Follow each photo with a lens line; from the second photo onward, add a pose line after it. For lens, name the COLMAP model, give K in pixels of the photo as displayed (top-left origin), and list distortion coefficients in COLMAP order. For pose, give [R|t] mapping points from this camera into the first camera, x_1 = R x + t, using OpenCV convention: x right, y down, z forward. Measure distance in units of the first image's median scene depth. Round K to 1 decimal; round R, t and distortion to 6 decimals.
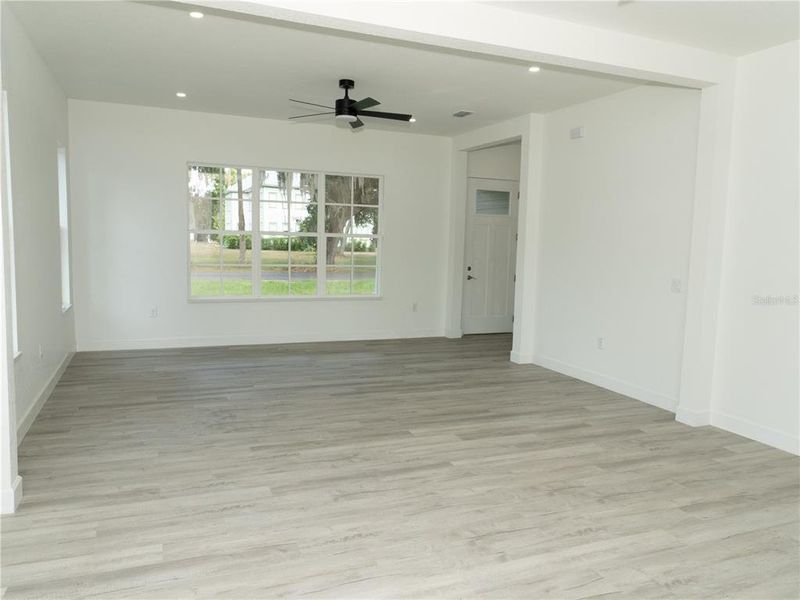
lens RADIAL K [[606.0, 0, 406.1], [0, 606.0, 302.1], [0, 0, 1]] dist [-0.023870, 0.009655]
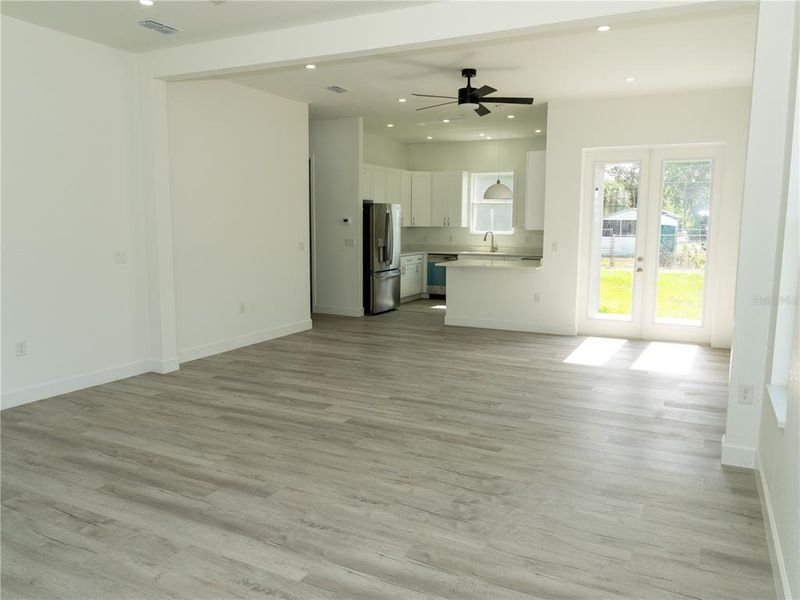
lens RADIAL K [[606.0, 0, 406.1], [0, 606.0, 302.1], [0, 0, 1]] dist [-0.023870, 0.009655]
pose [[-0.652574, -0.134645, 0.745666, -0.817376], [0.052291, 0.973737, 0.221590, -0.195331], [-0.755918, 0.183595, -0.628395, 1.630674]]
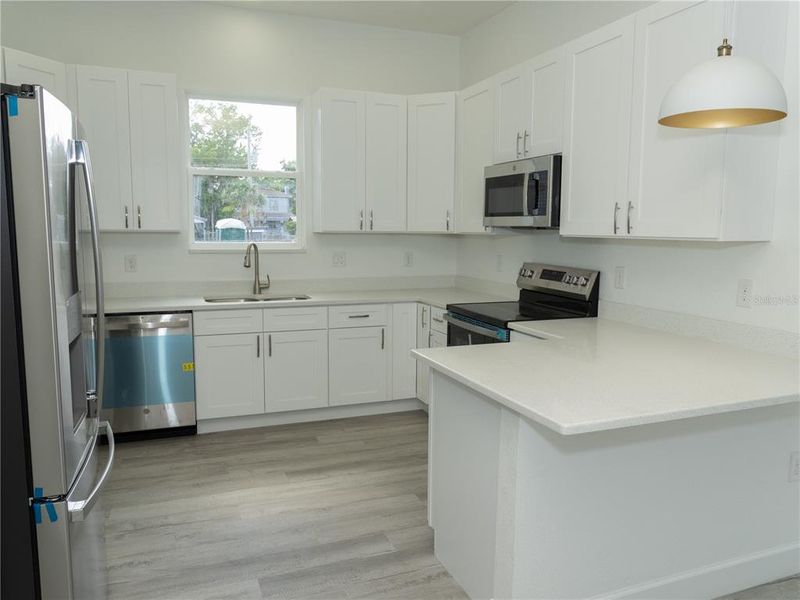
lens RADIAL K [[606.0, 0, 406.1], [0, 606.0, 302.1], [0, 0, 1]] dist [-0.023870, 0.009655]
pose [[-0.999105, -0.040953, 0.010548, 0.698036], [-0.037596, 0.974354, 0.221857, -0.029484], [-0.019363, 0.221262, -0.975022, 0.651989]]
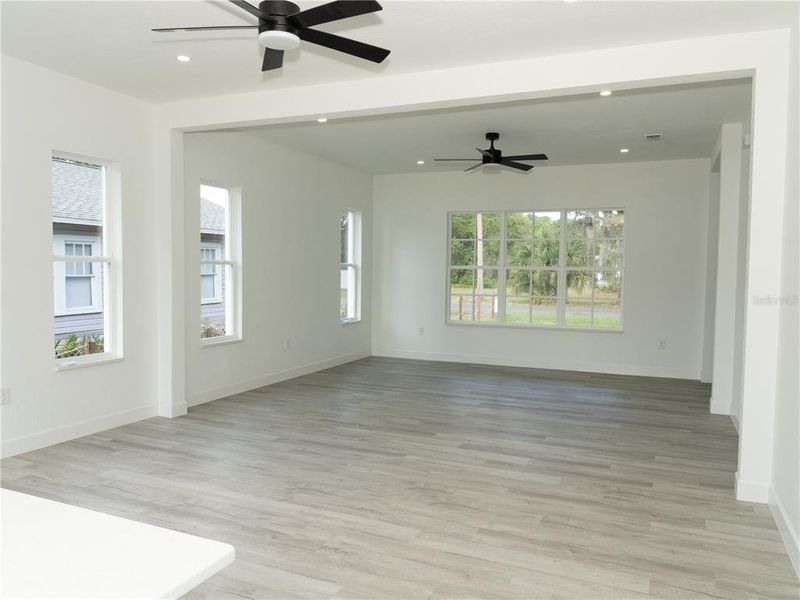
lens RADIAL K [[606.0, 0, 406.1], [0, 606.0, 302.1], [0, 0, 1]] dist [-0.023870, 0.009655]
pose [[0.692173, 0.020671, -0.721436, 0.866721], [-0.068402, 0.996969, -0.037062, 0.010350], [0.718483, 0.075001, 0.691489, 0.151856]]
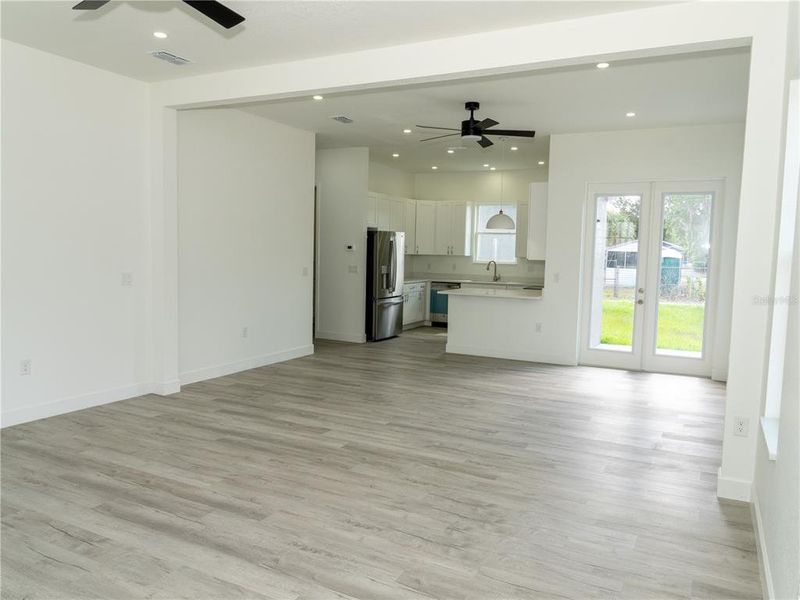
lens RADIAL K [[606.0, 0, 406.1], [0, 606.0, 302.1], [0, 0, 1]] dist [-0.023870, 0.009655]
pose [[-0.644238, -0.112748, 0.756469, -0.833832], [0.035602, 0.983582, 0.176918, -0.196504], [-0.763996, 0.140909, -0.629646, 1.632439]]
